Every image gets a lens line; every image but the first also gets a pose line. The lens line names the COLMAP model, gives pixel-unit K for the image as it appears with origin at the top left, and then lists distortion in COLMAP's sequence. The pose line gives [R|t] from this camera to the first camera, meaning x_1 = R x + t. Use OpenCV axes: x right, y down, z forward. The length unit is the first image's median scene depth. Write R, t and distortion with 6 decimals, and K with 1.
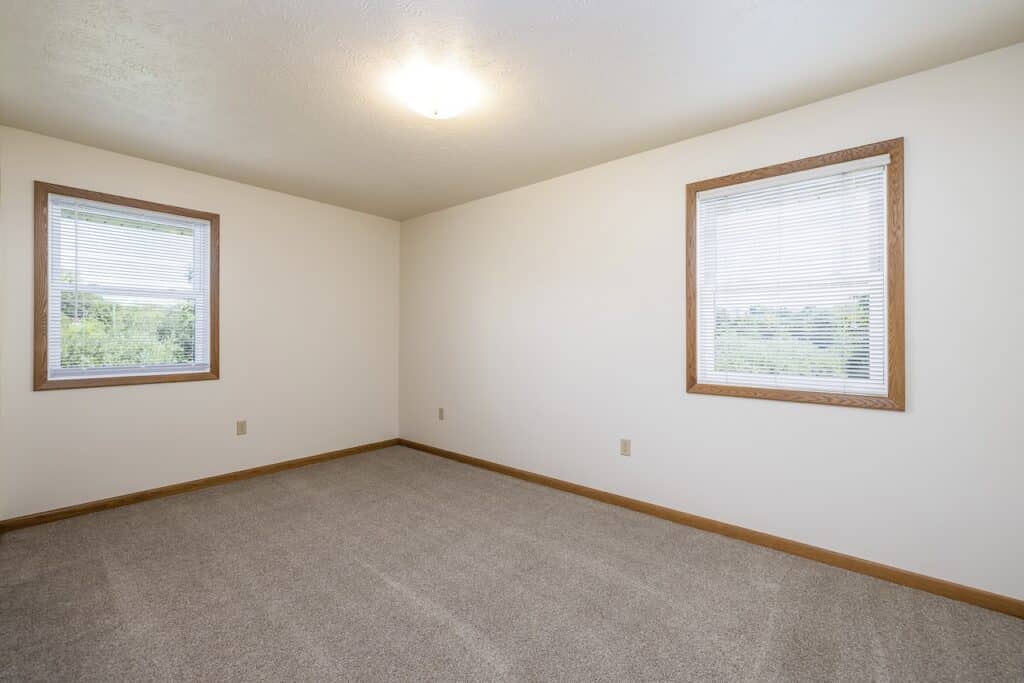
lens RADIAL K [[431.9, 0, 503.1], [0, 431.9, 334.2], [0, 0, 1]] dist [0.010635, 0.000013]
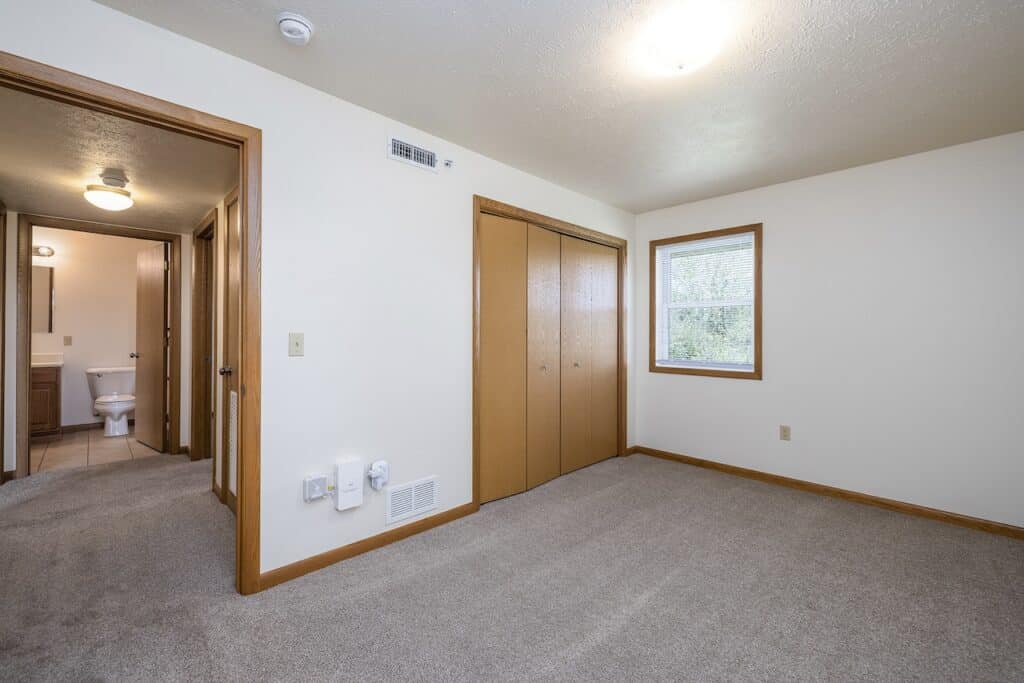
lens RADIAL K [[431.9, 0, 503.1], [0, 431.9, 334.2], [0, 0, 1]] dist [0.010635, 0.000013]
pose [[-0.087939, -0.007261, -0.996099, 0.449594], [-0.003934, 0.999968, -0.006942, 0.003085], [0.996118, 0.003309, -0.087965, 0.480261]]
